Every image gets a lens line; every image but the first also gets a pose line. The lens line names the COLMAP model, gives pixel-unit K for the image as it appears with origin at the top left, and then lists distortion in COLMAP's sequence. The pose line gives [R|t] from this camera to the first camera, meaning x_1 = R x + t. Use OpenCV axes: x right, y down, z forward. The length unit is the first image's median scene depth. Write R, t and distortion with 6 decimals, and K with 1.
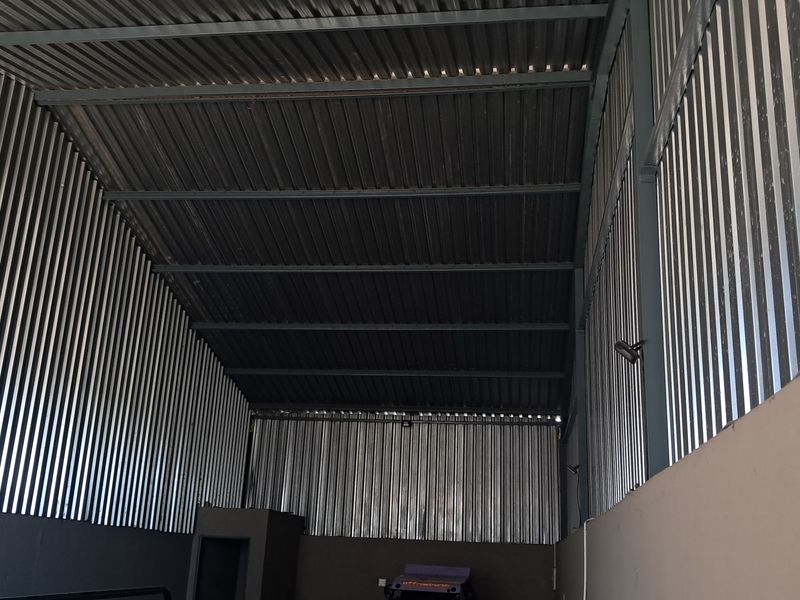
lens RADIAL K [[789.9, 0, 401.8], [0, 789.9, 322.4], [0, 0, 1]] dist [0.210835, -0.627187]
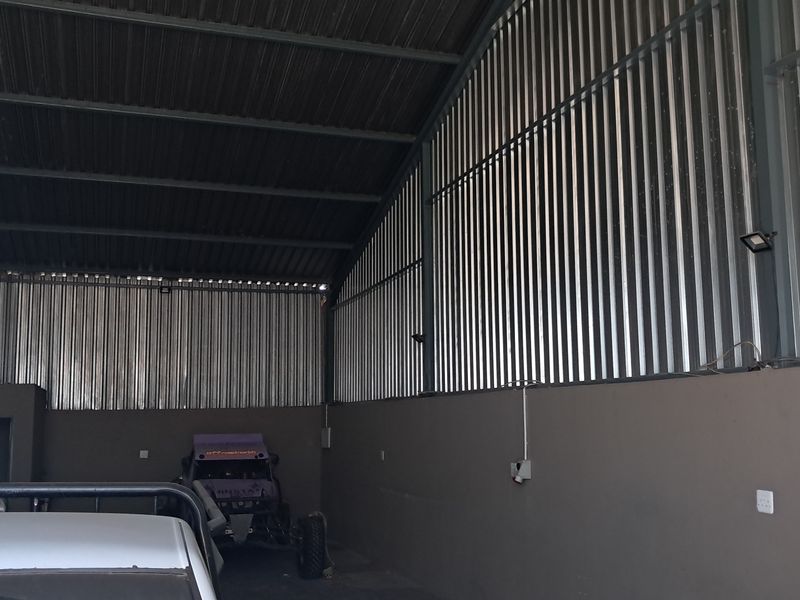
lens RADIAL K [[789.9, 0, 401.8], [0, 789.9, 322.4], [0, 0, 1]] dist [0.210835, -0.627187]
pose [[0.903035, -0.000985, 0.429565, -0.147410], [-0.071976, 0.985513, 0.153570, 0.002284], [-0.423494, -0.169598, 0.889882, 0.047668]]
